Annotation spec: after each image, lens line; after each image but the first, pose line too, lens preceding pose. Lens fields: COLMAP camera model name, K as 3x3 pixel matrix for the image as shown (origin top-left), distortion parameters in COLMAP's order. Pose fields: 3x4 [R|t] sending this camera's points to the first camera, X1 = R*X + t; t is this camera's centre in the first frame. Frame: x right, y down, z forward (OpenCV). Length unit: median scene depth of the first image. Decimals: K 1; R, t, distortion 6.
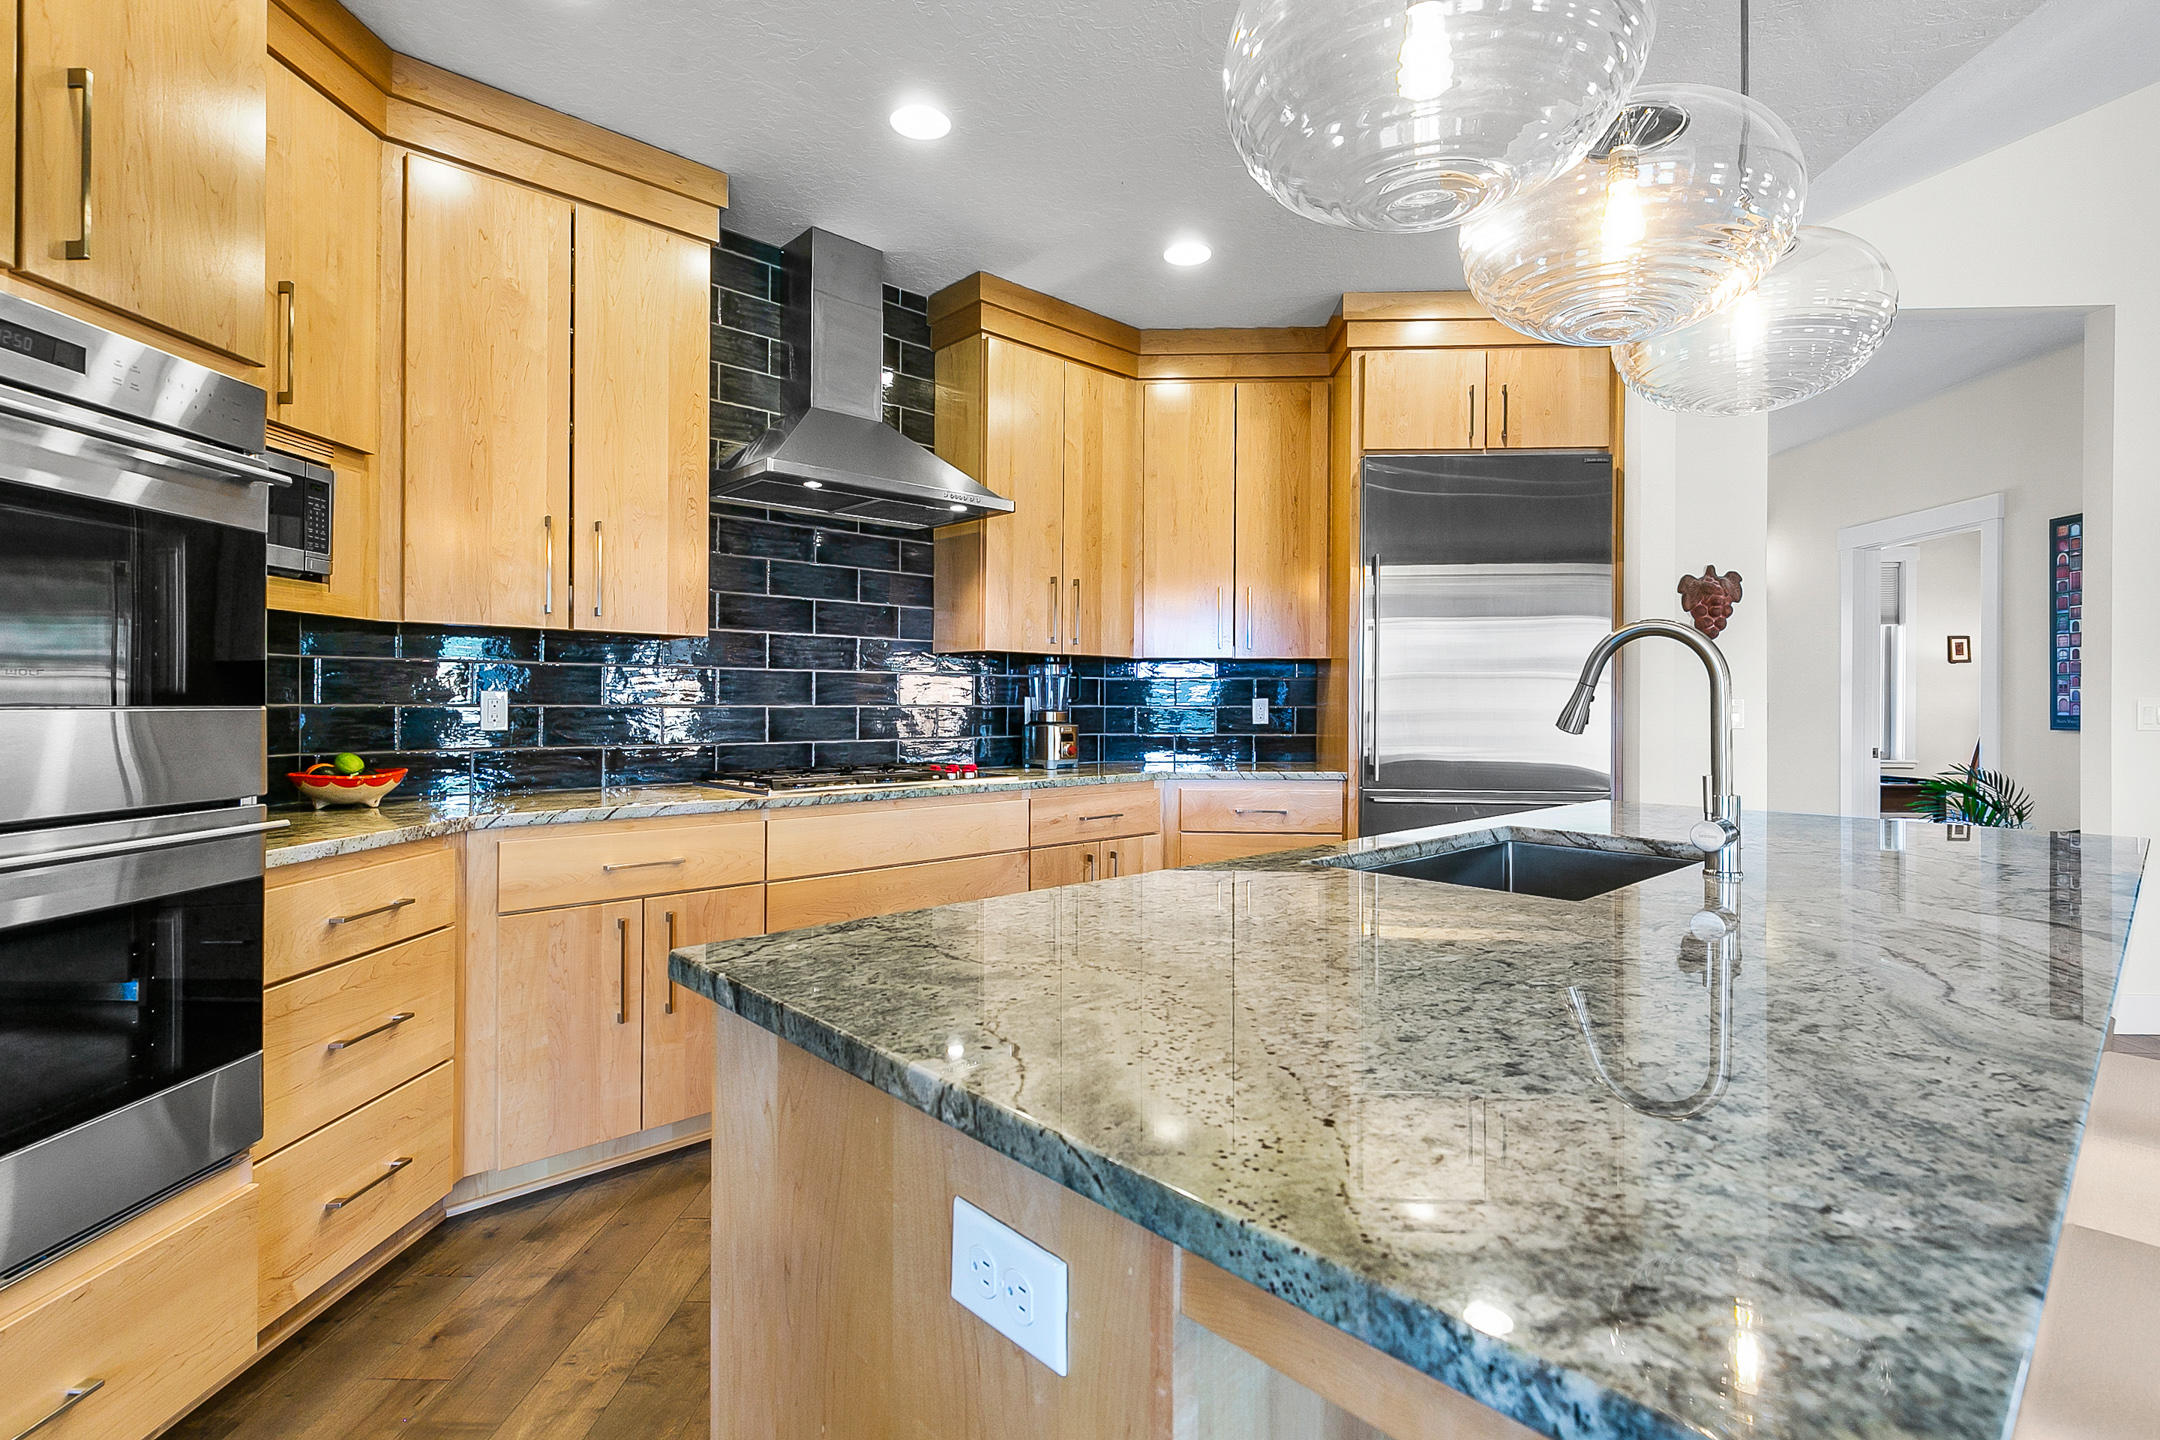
lens RADIAL K [[1012.9, 0, 1070.1], [0, 1012.9, 699.1], [0, 0, 1]] dist [0.006527, 0.000143]
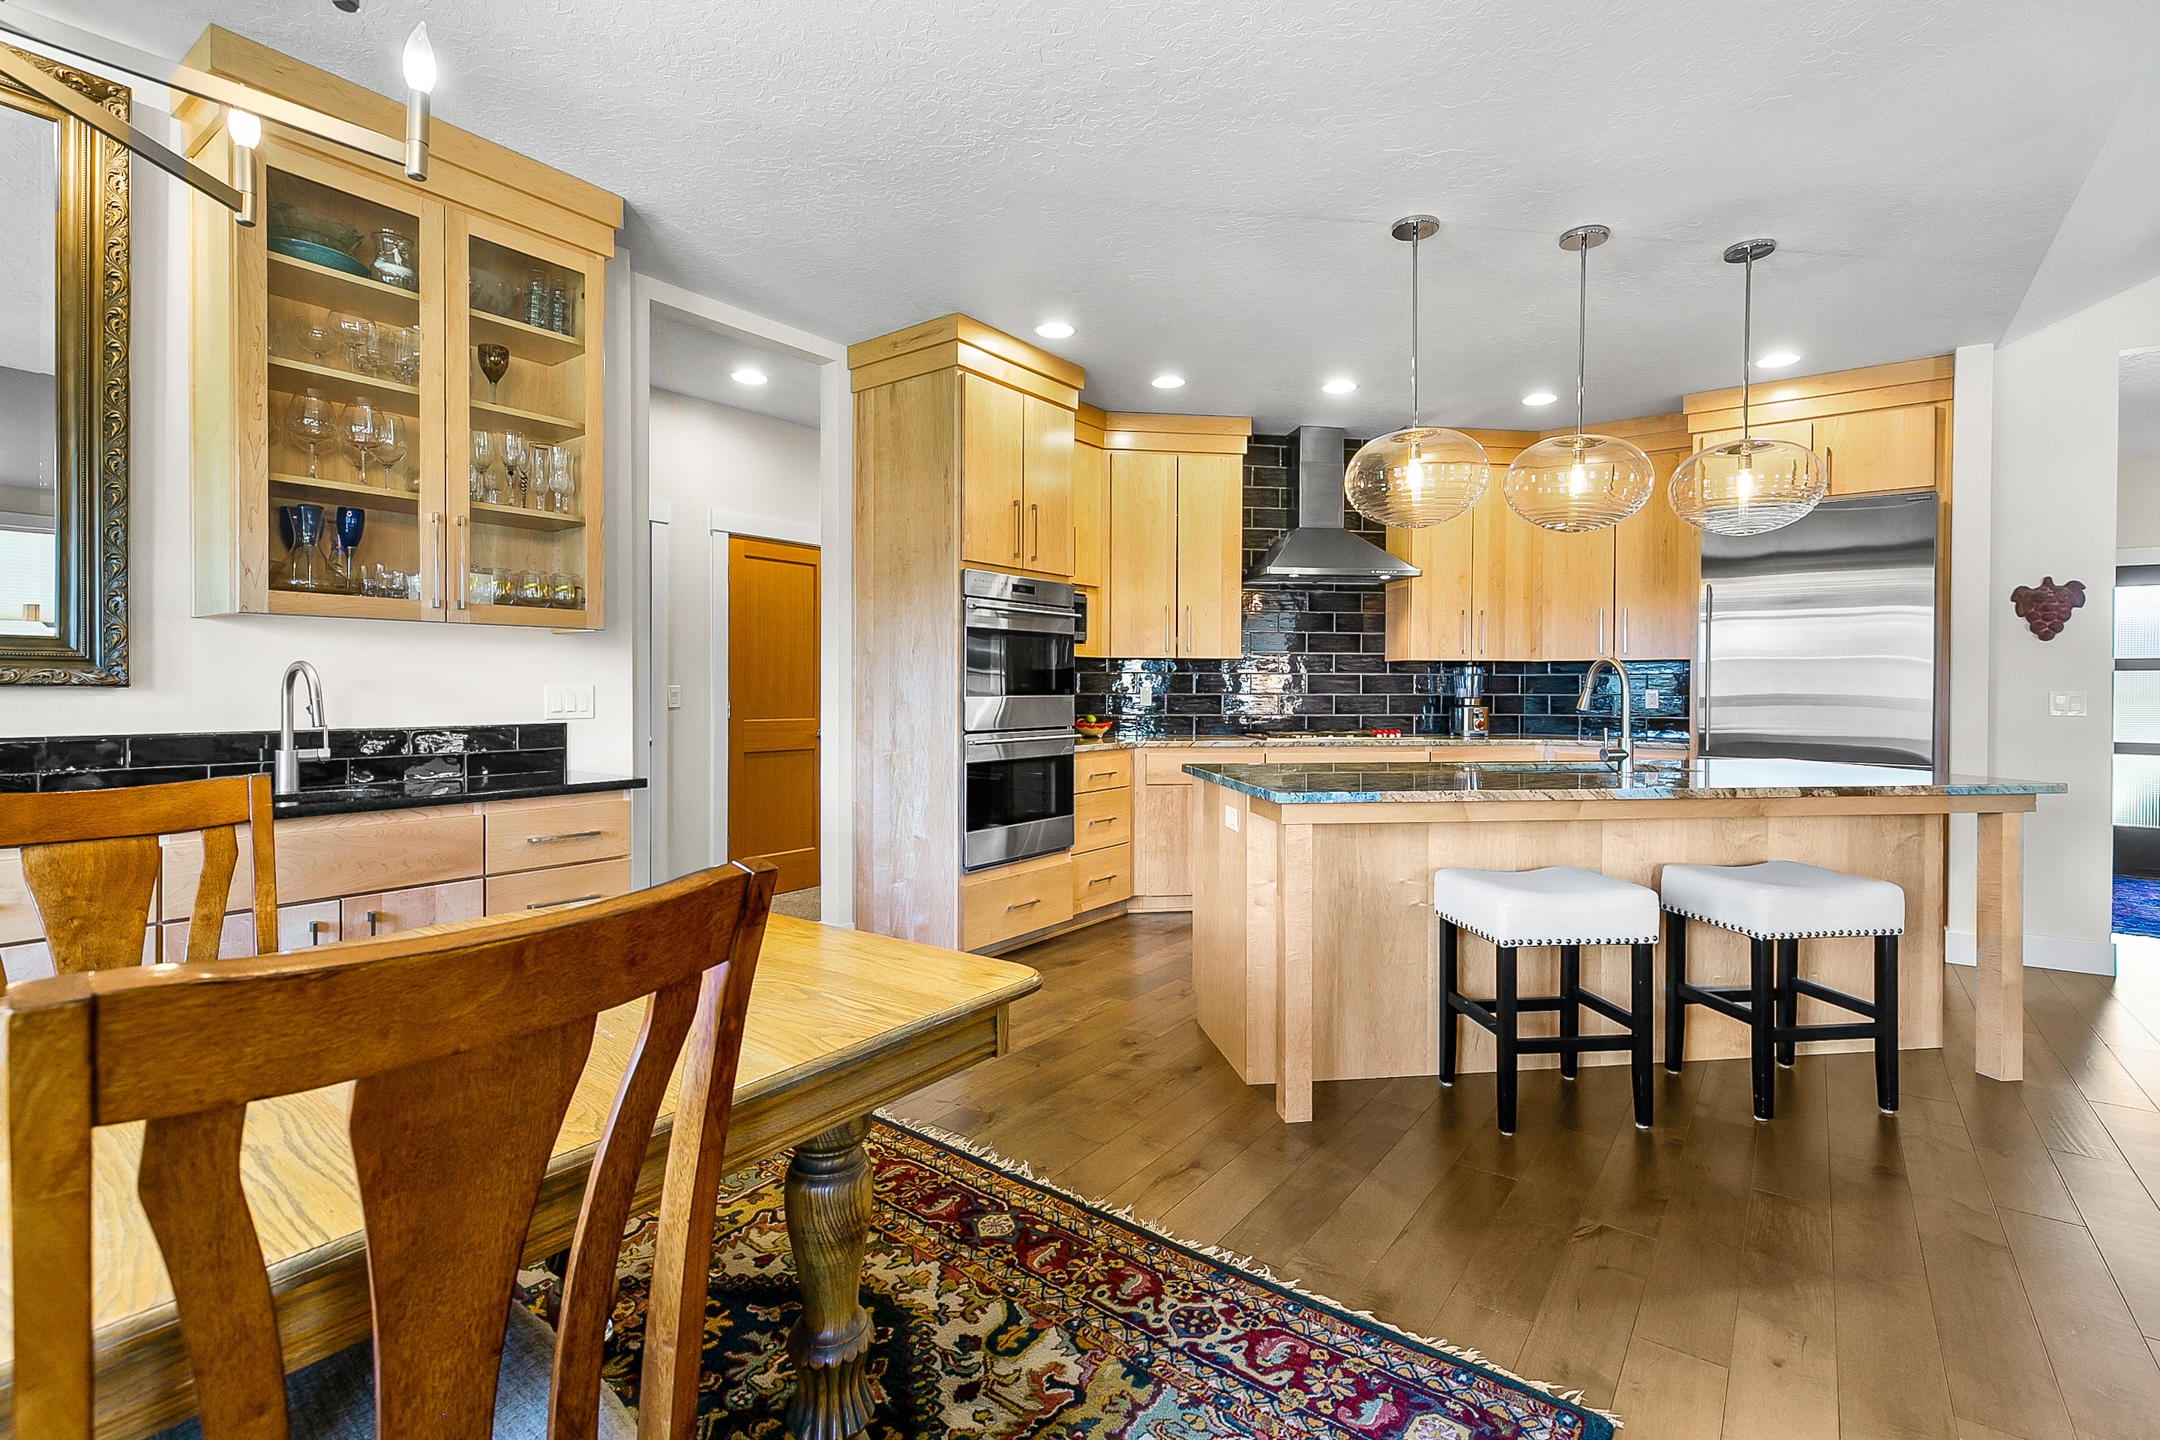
lens RADIAL K [[997.5, 0, 1076.5], [0, 997.5, 689.0], [0, 0, 1]] dist [0.014702, -0.000322]
pose [[0.828126, 0.000037, -0.560543, 0.392914], [0.002077, 0.999993, 0.003134, -0.009025], [0.560539, -0.003760, 0.828120, -0.658466]]
